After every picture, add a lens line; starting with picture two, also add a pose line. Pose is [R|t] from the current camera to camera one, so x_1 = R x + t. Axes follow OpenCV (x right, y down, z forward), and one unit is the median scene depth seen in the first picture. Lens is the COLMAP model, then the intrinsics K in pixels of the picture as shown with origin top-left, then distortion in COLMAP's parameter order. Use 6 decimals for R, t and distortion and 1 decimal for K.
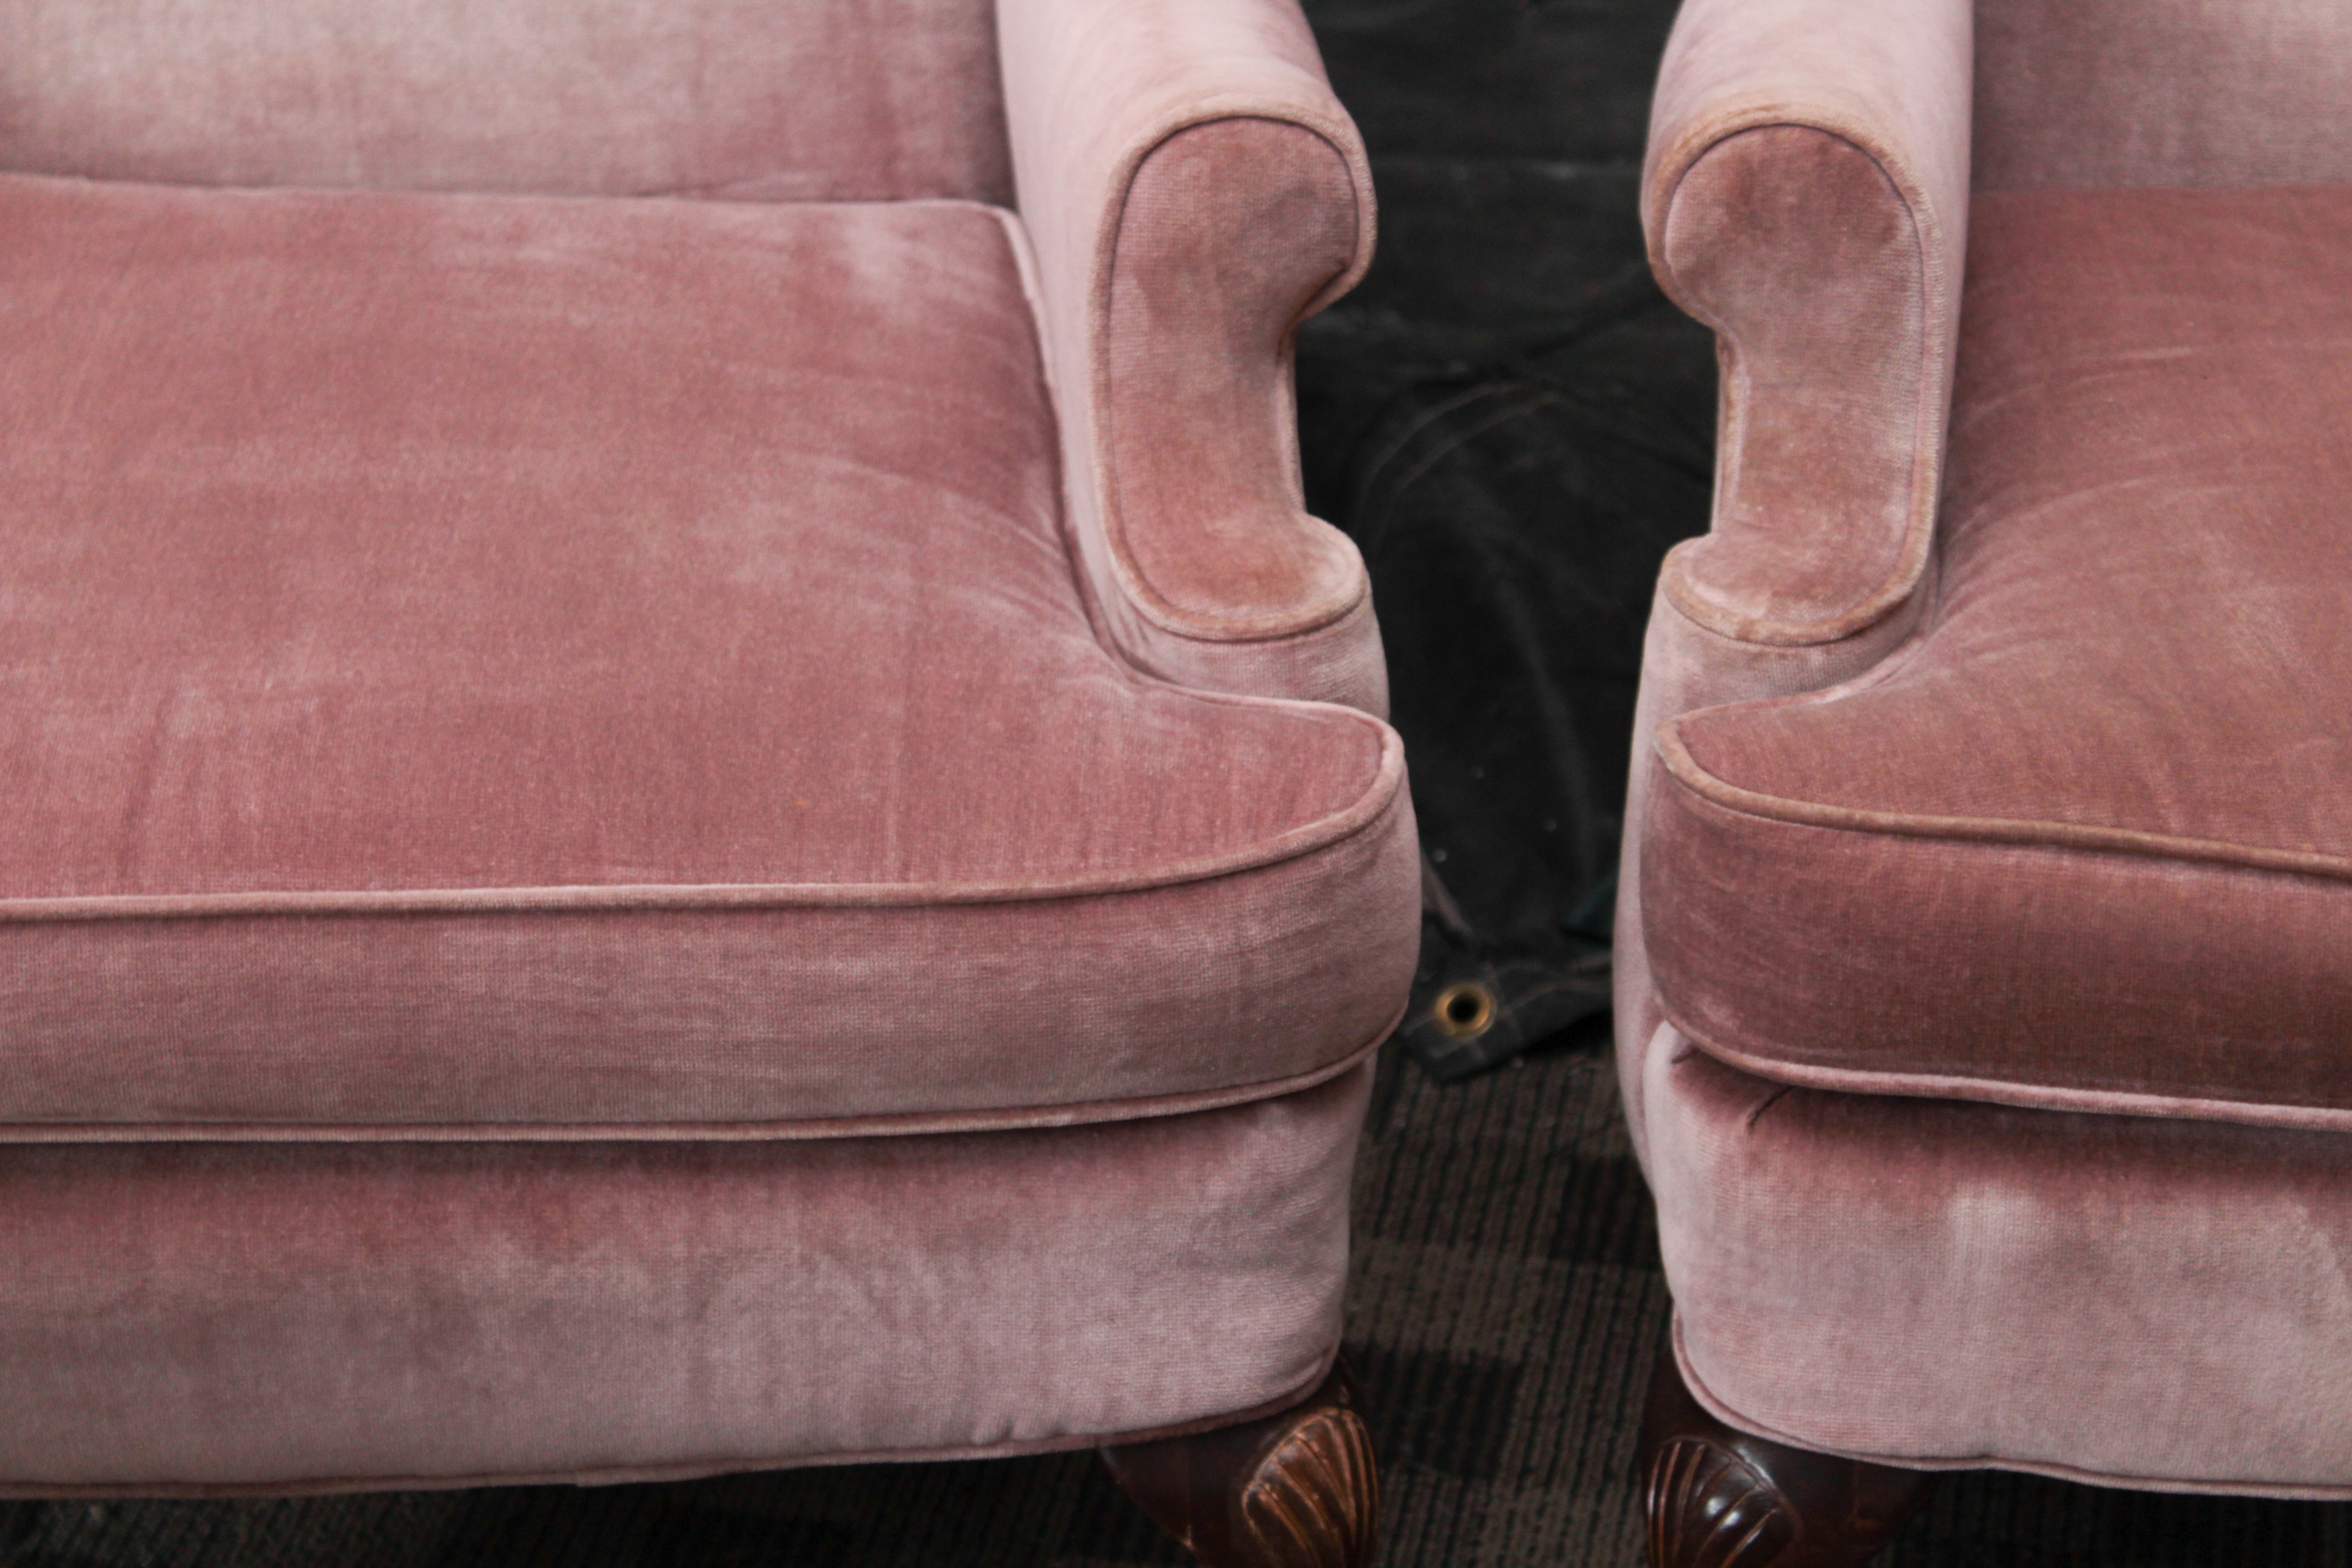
lens RADIAL K [[6017.5, 0, 1176.0], [0, 6017.5, 784.0], [0, 0, 1]] dist [0.098450, -0.090306]
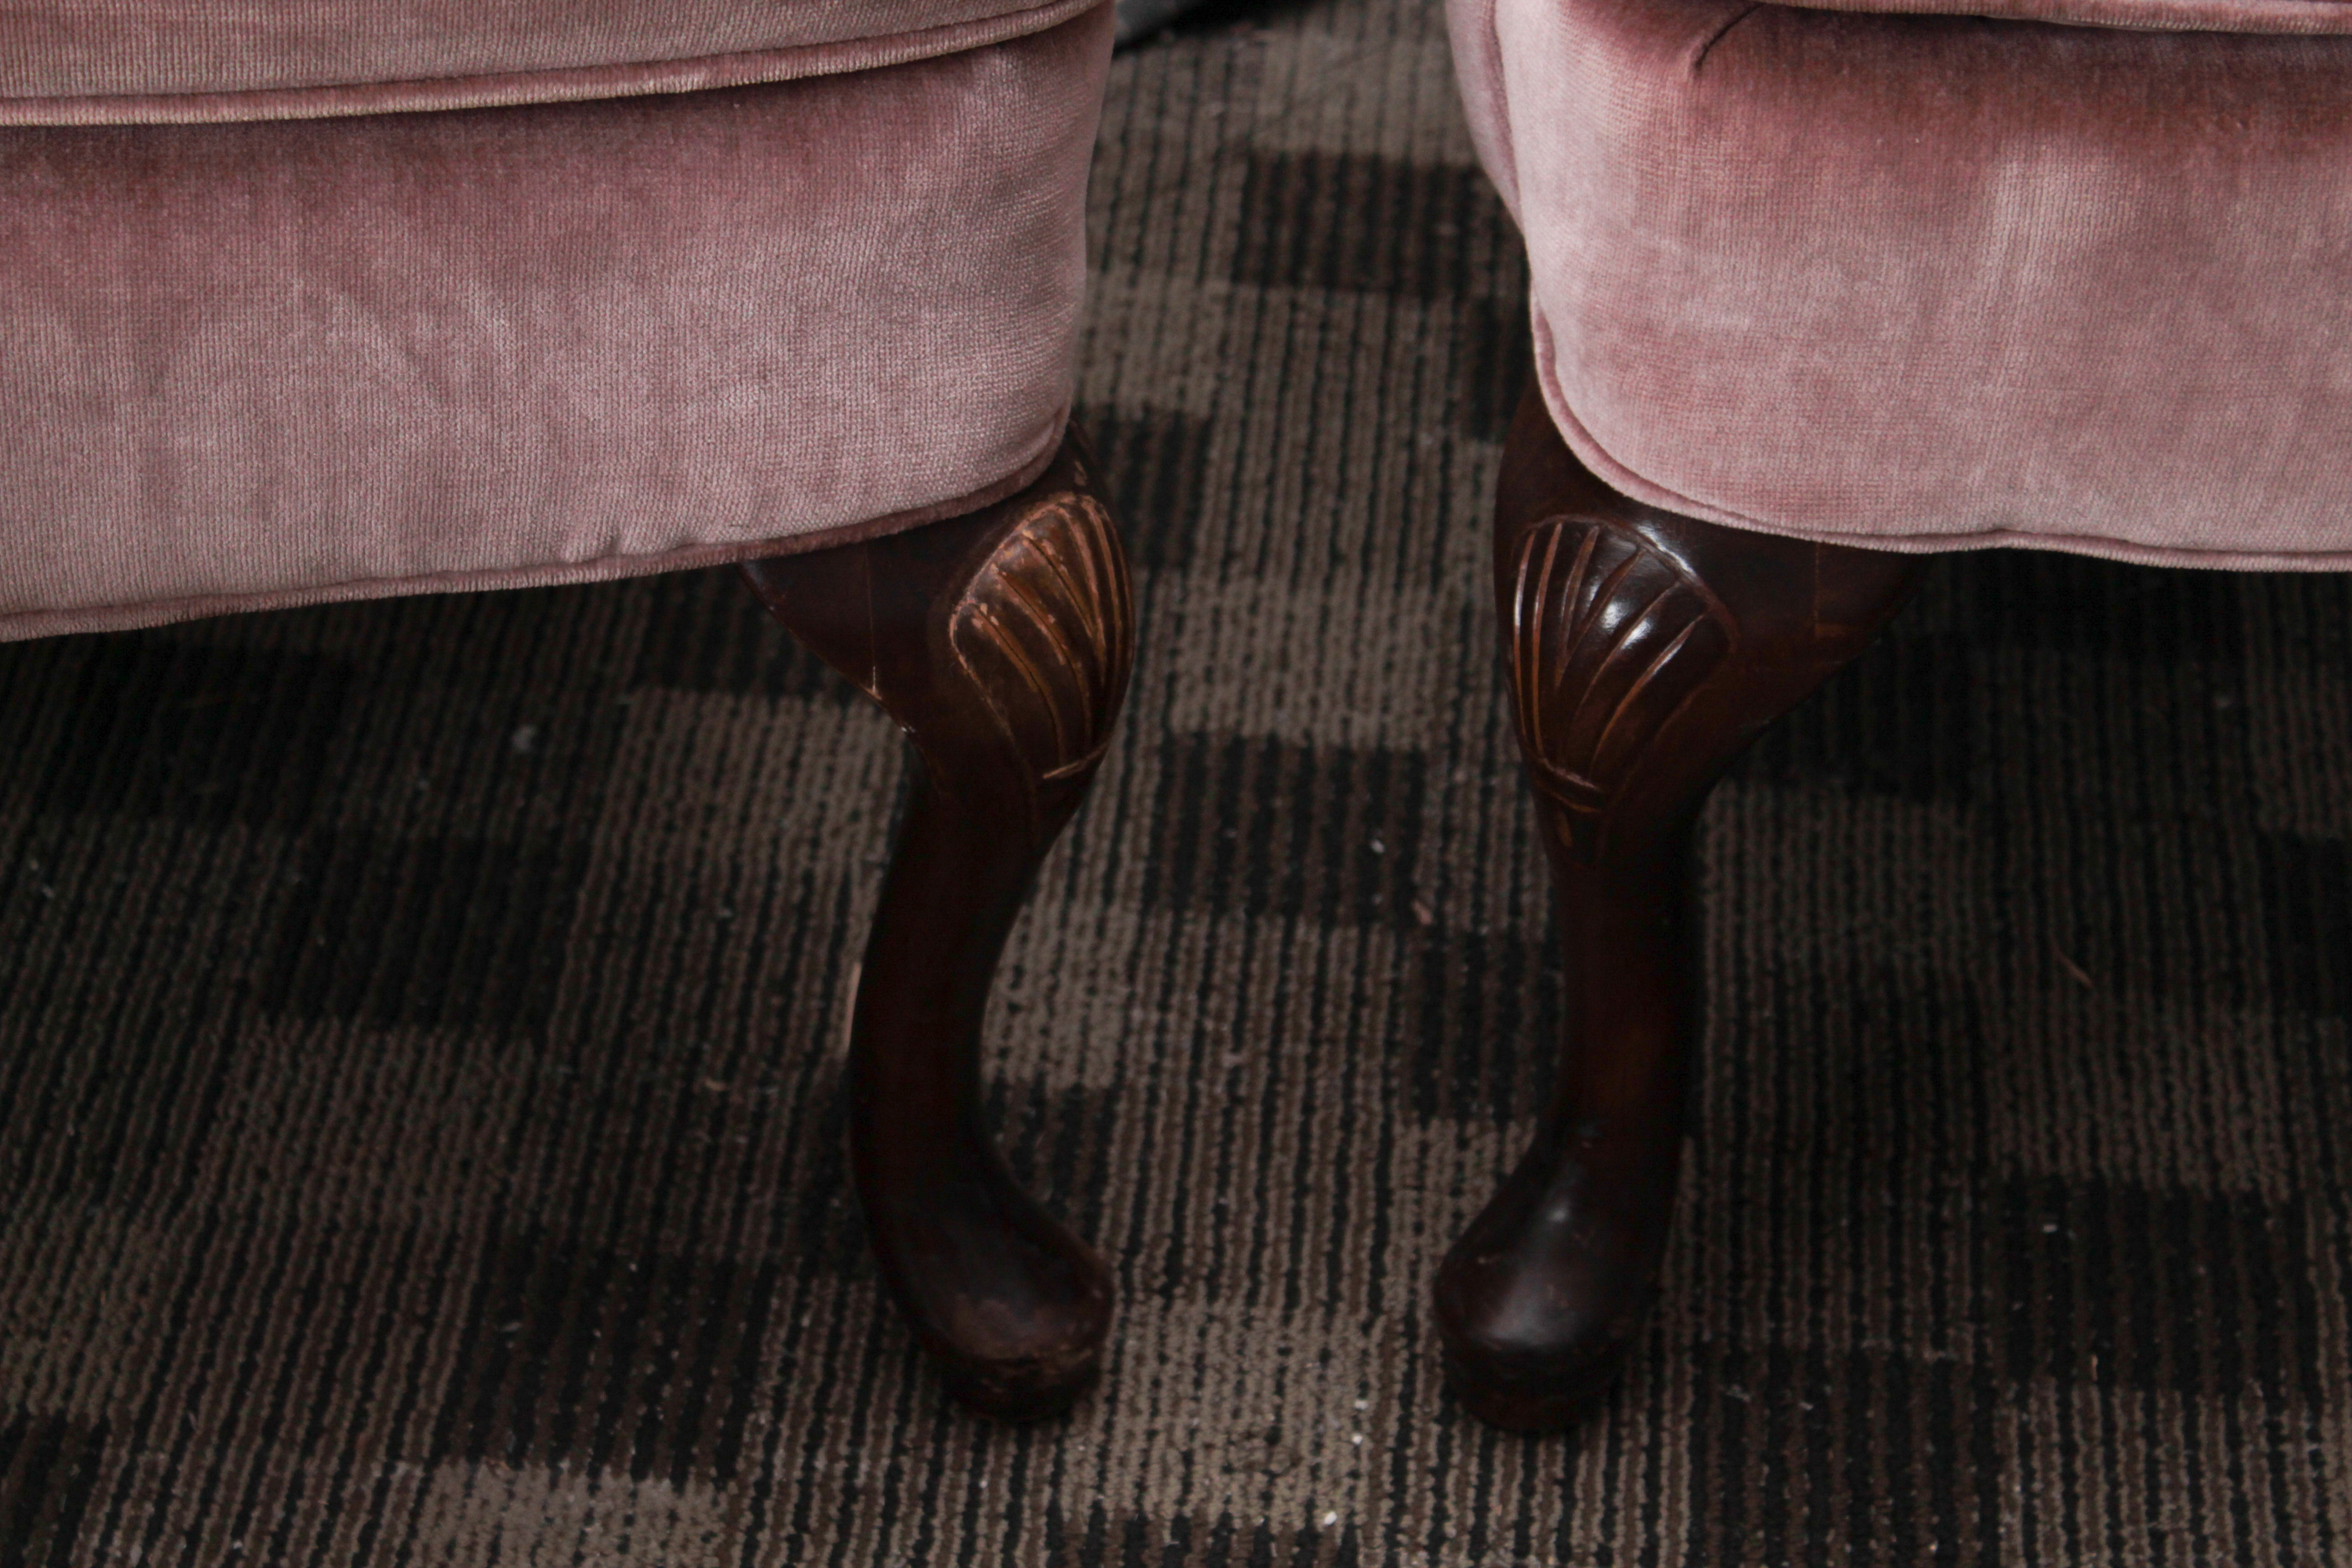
lens RADIAL K [[5564.7, 0, 1177.1], [0, 5564.7, 669.3], [0, 0, 1]] dist [0.061244, 0.443140]
pose [[0.992918, -0.035654, 0.113328, -0.036260], [0.019090, 0.989392, 0.144008, 0.030891], [-0.117260, -0.140825, 0.983066, 0.359984]]
